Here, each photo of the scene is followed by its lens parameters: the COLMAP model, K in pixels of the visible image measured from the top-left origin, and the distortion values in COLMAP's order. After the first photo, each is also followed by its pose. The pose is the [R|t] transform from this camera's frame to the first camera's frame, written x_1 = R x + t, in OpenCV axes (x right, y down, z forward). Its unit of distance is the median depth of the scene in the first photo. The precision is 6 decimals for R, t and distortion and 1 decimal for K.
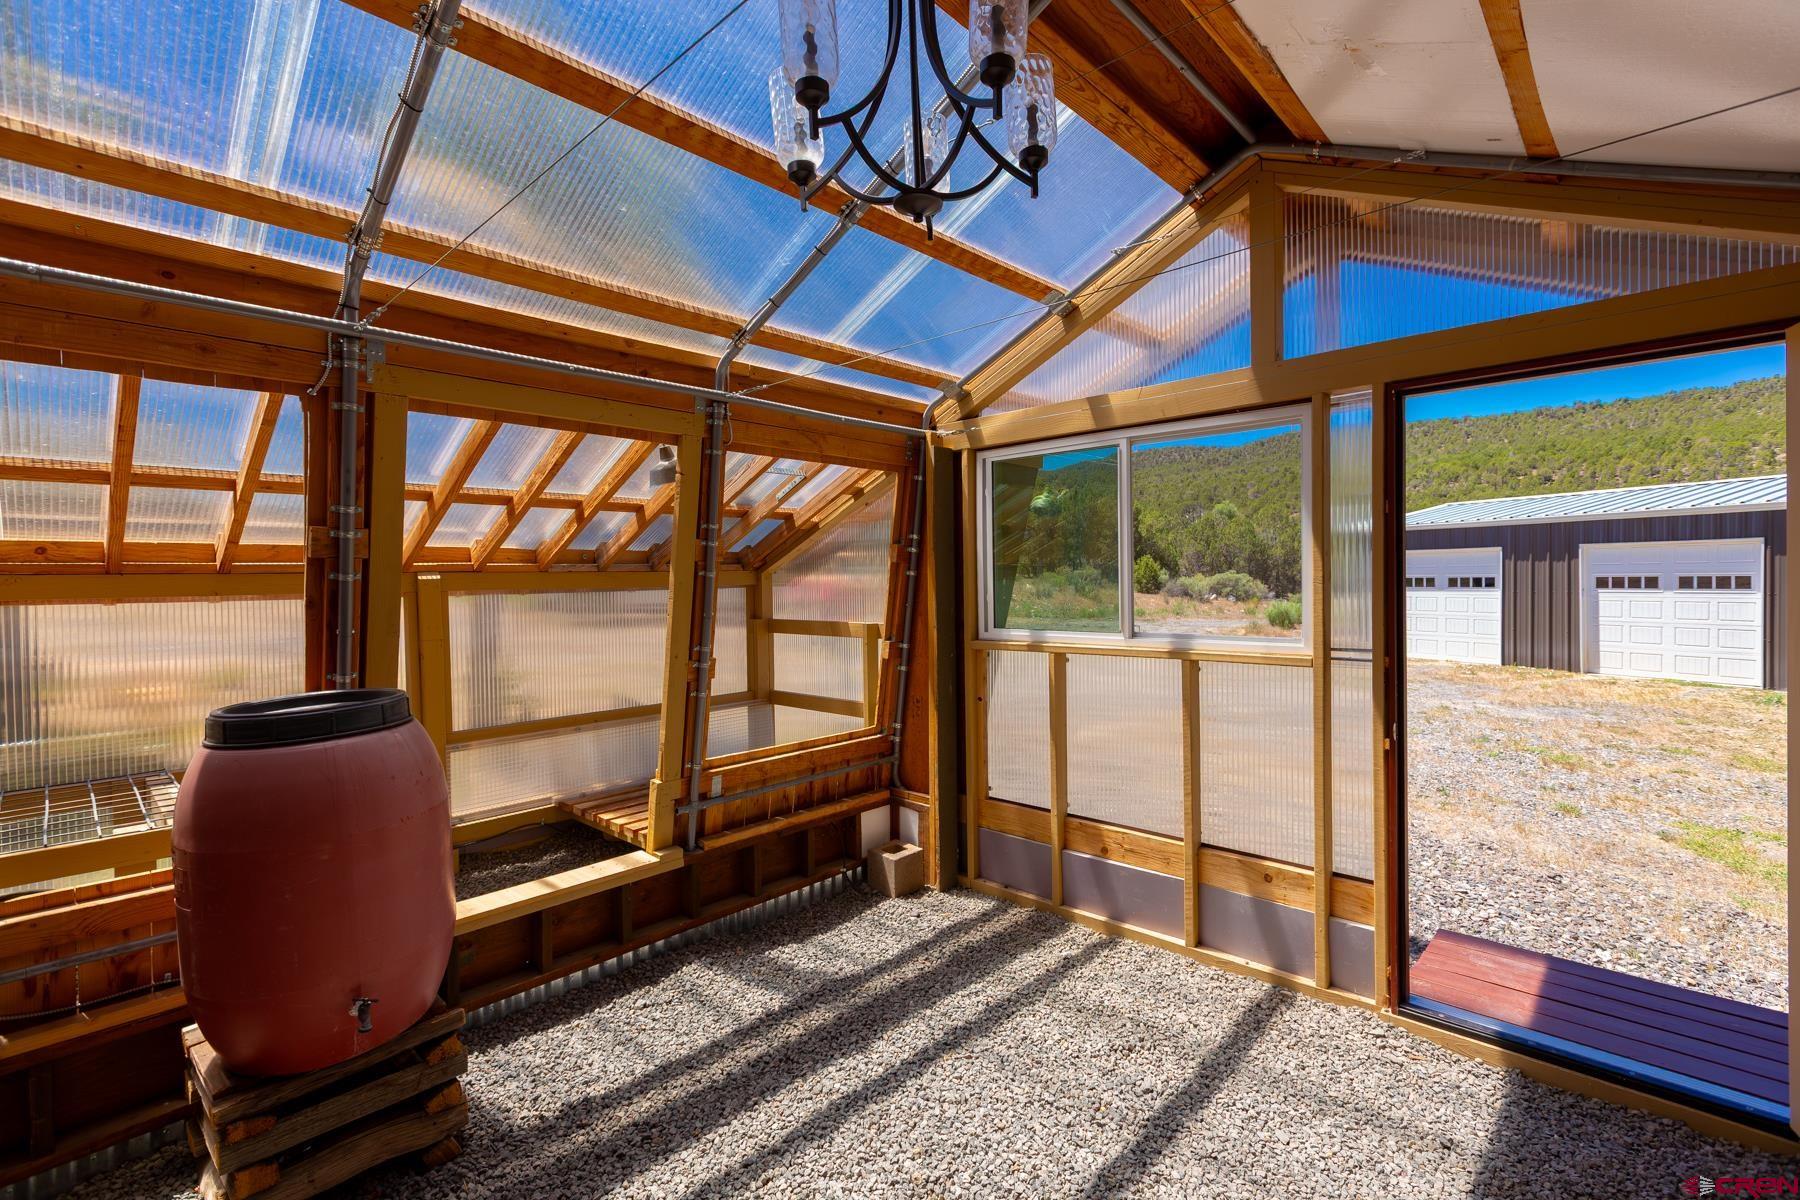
lens RADIAL K [[812.9, 0, 899.3], [0, 812.9, 593.8], [0, 0, 1]] dist [0.002124, -0.000214]
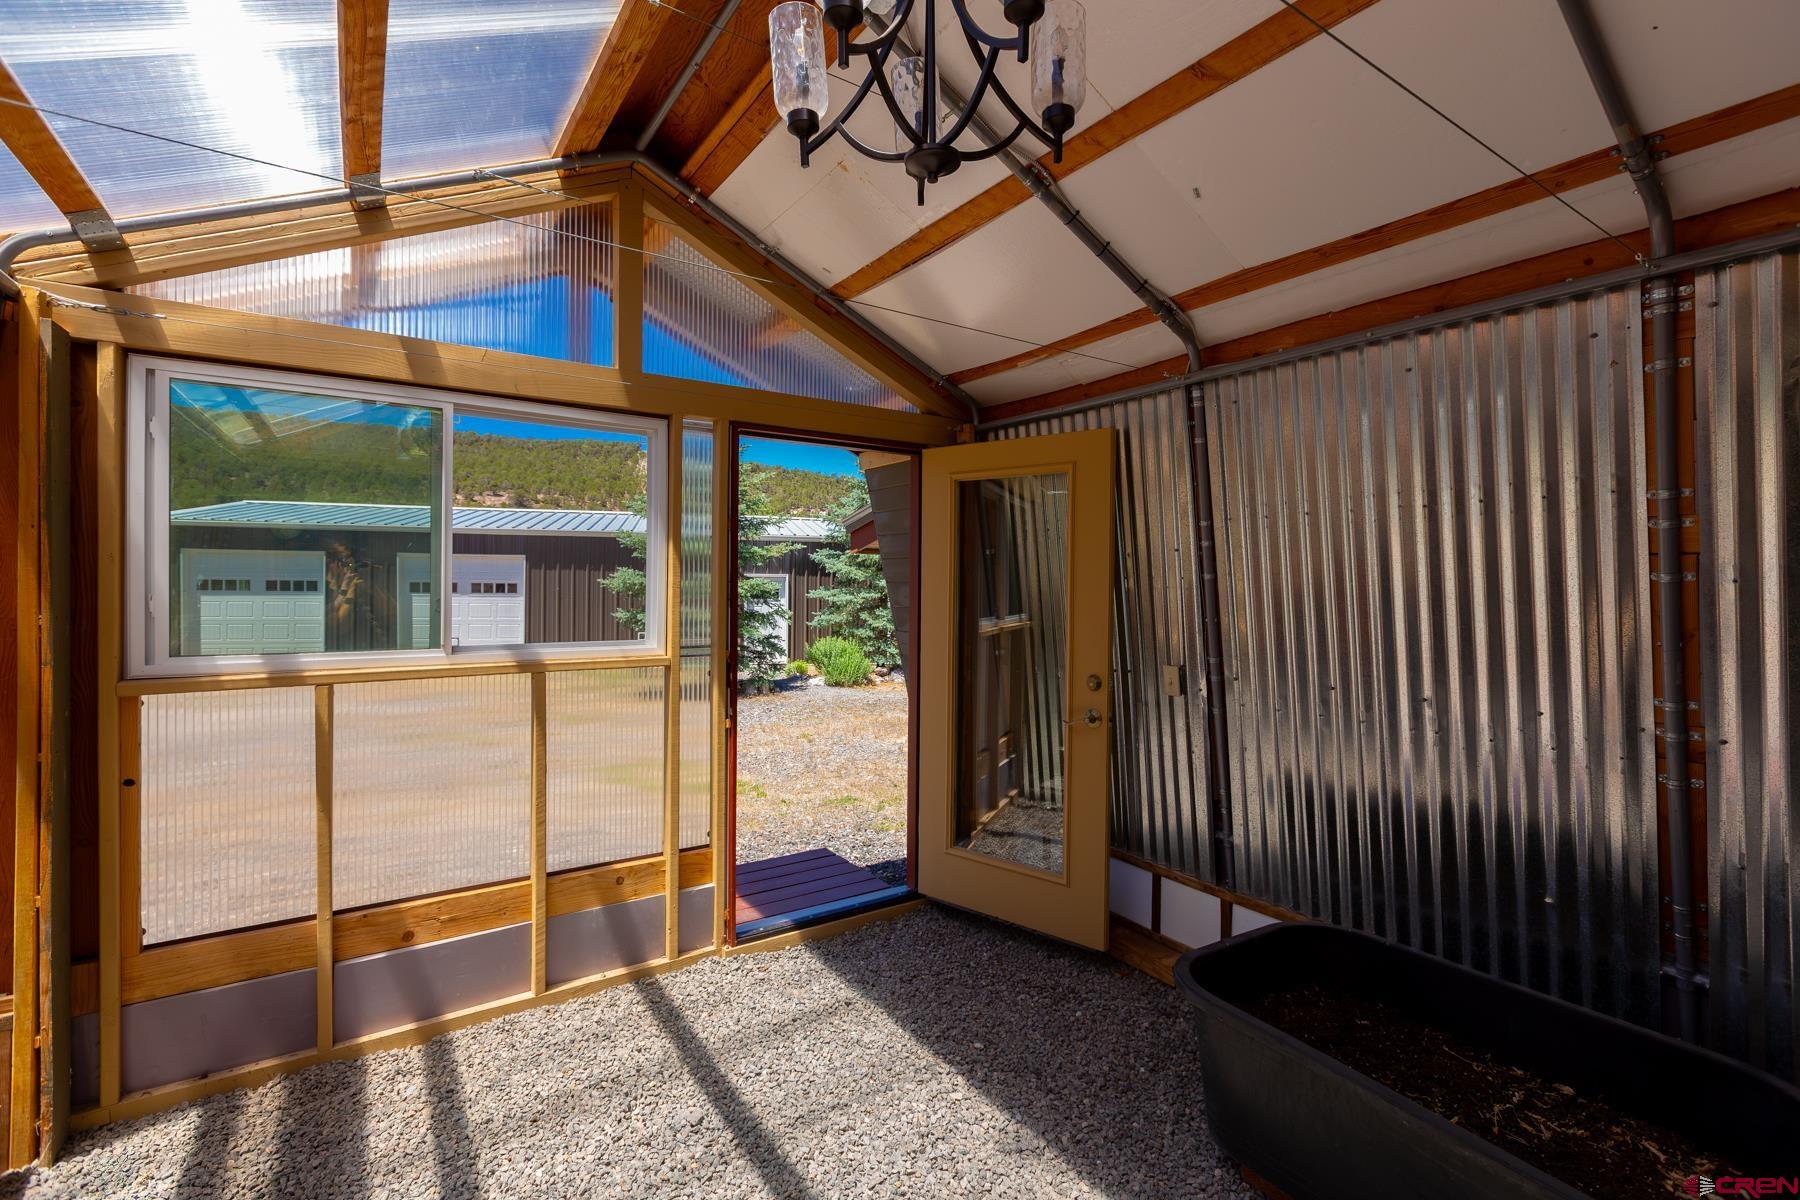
lens RADIAL K [[812.9, 0, 899.3], [0, 812.9, 593.8], [0, 0, 1]] dist [0.002124, -0.000214]
pose [[0.208821, 0.001185, 0.977953, -0.410438], [0.003719, 0.999991, -0.002006, -0.001209], [-0.977947, 0.004056, 0.208815, 0.405538]]
